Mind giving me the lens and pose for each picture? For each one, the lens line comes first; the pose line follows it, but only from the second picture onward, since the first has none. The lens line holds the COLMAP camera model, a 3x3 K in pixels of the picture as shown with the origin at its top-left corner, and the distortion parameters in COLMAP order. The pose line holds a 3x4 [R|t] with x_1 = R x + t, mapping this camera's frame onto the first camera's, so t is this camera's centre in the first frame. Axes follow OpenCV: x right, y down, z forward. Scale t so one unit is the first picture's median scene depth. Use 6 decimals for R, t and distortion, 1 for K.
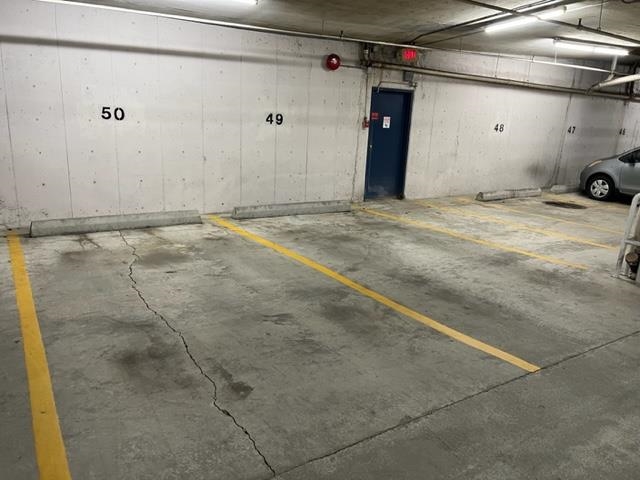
lens RADIAL K [[485.2, 0, 322.1], [0, 485.2, 238.3], [0, 0, 1]] dist [0.038923, -0.032126]
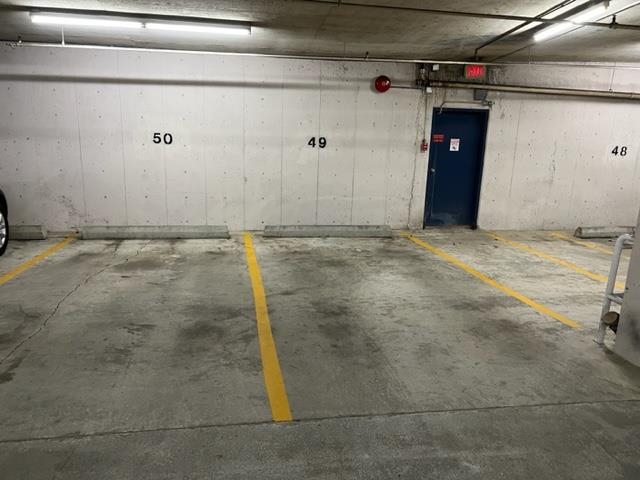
lens RADIAL K [[485.2, 0, 323.9], [0, 485.2, 241.2], [0, 0, 1]] dist [0.038923, -0.032126]
pose [[0.921321, 0.070430, -0.382369, 0.381946], [-0.086882, 0.995882, -0.025906, -0.016421], [0.378970, 0.057089, 0.923646, 0.092182]]
